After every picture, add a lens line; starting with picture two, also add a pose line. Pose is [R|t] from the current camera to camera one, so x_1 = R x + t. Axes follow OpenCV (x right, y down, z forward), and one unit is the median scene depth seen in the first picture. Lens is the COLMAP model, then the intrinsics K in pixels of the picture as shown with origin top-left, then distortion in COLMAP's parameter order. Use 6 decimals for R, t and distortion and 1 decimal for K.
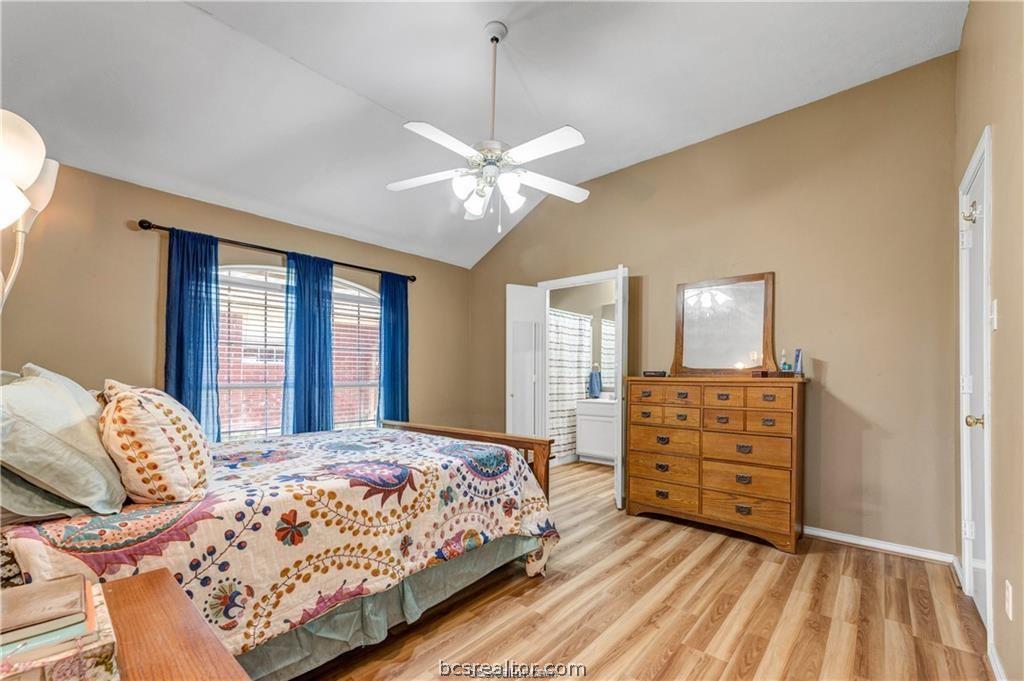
lens RADIAL K [[431.6, 0, 511.4], [0, 431.6, 386.8], [0, 0, 1]] dist [-0.002174, -0.000208]
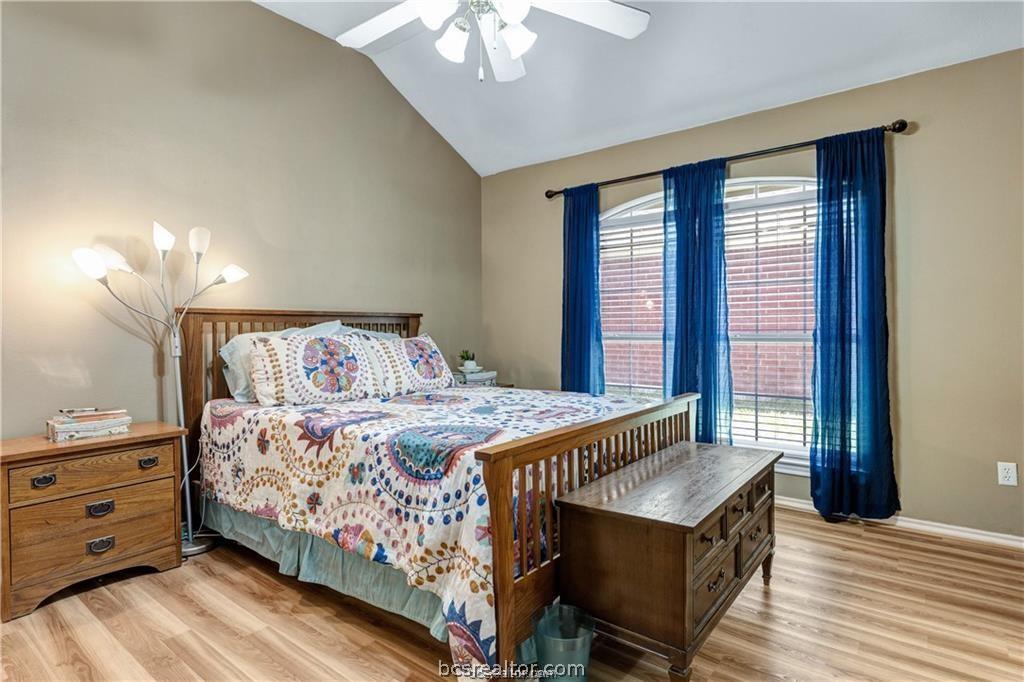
lens RADIAL K [[542.3, 0, 512.0], [0, 542.3, 341.0], [0, 0, 1]] dist [-0.000865, -0.000261]
pose [[0.051720, 0.021350, -0.998433, 0.842072], [-0.019191, 0.999608, 0.020381, -0.020472], [0.998477, 0.018107, 0.052109, 1.185017]]
